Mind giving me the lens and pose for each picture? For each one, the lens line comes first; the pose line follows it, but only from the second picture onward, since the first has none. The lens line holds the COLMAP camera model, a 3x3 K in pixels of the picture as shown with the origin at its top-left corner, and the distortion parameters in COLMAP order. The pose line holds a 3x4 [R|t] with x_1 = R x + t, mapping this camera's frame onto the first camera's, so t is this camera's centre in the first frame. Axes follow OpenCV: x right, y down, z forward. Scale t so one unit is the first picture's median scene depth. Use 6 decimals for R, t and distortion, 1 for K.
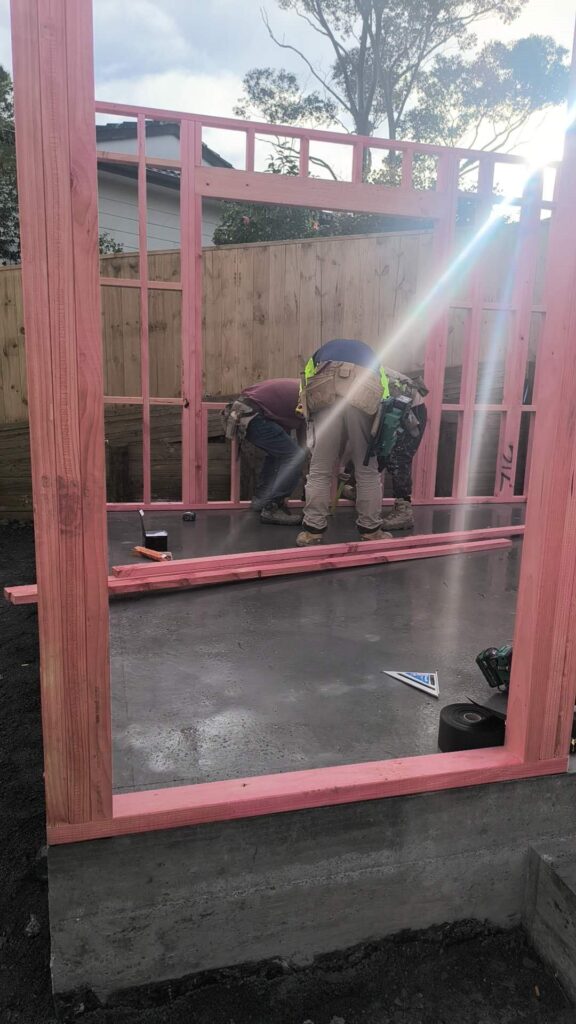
lens RADIAL K [[709.1, 0, 294.1], [0, 709.1, 516.0], [0, 0, 1]] dist [0.017872, -0.011603]
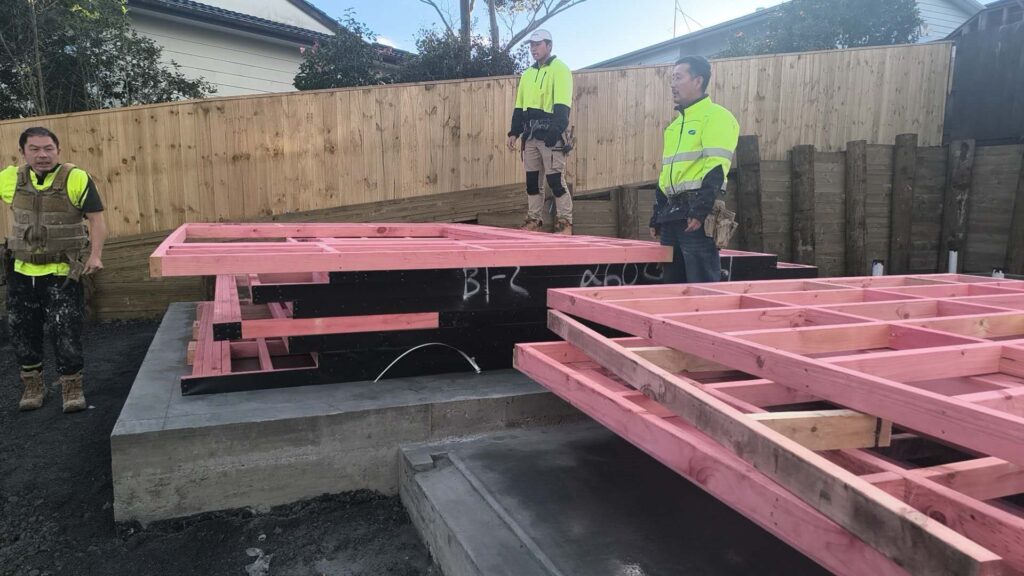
lens RADIAL K [[709.1, 0, 509.0], [0, 709.1, 289.1], [0, 0, 1]] dist [0.017872, -0.011603]
pose [[0.993291, -0.029447, 0.111833, 0.436081], [0.036757, 0.997280, -0.063879, 0.197129], [-0.109648, 0.067561, 0.991672, -0.884067]]
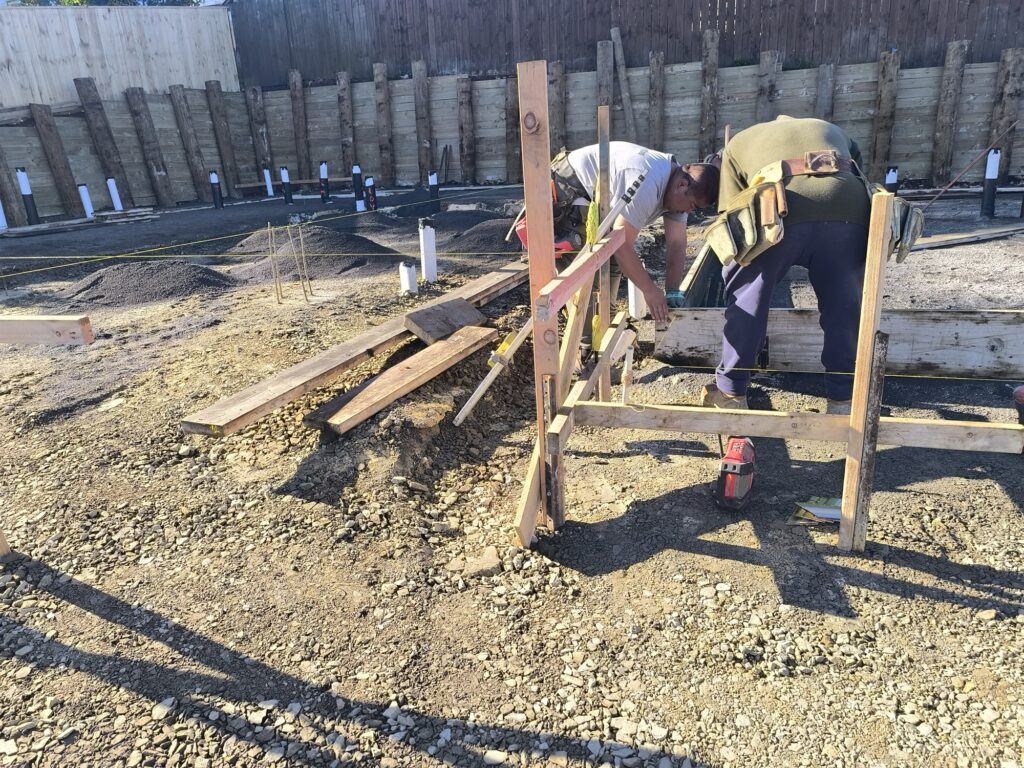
lens RADIAL K [[695.1, 0, 511.9], [0, 695.1, 390.1], [0, 0, 1]] dist [0.007006, -0.007982]
pose [[0.564336, -0.323131, 0.759678, -0.667616], [0.235308, 0.945002, 0.227158, 0.928963], [-0.791300, 0.050565, 0.609334, -2.614751]]
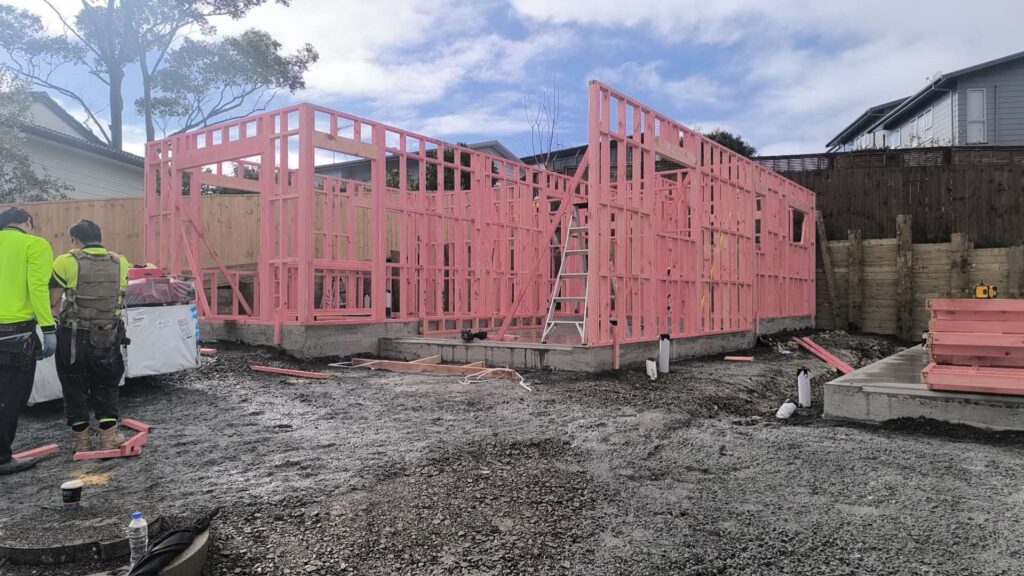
lens RADIAL K [[709.1, 0, 512.6], [0, 709.1, 290.8], [0, 0, 1]] dist [0.017872, -0.011603]
pose [[0.782322, -0.020940, 0.622522, -2.161785], [0.140729, 0.979534, -0.143905, 1.043133], [-0.606768, 0.200187, 0.769258, -3.712803]]
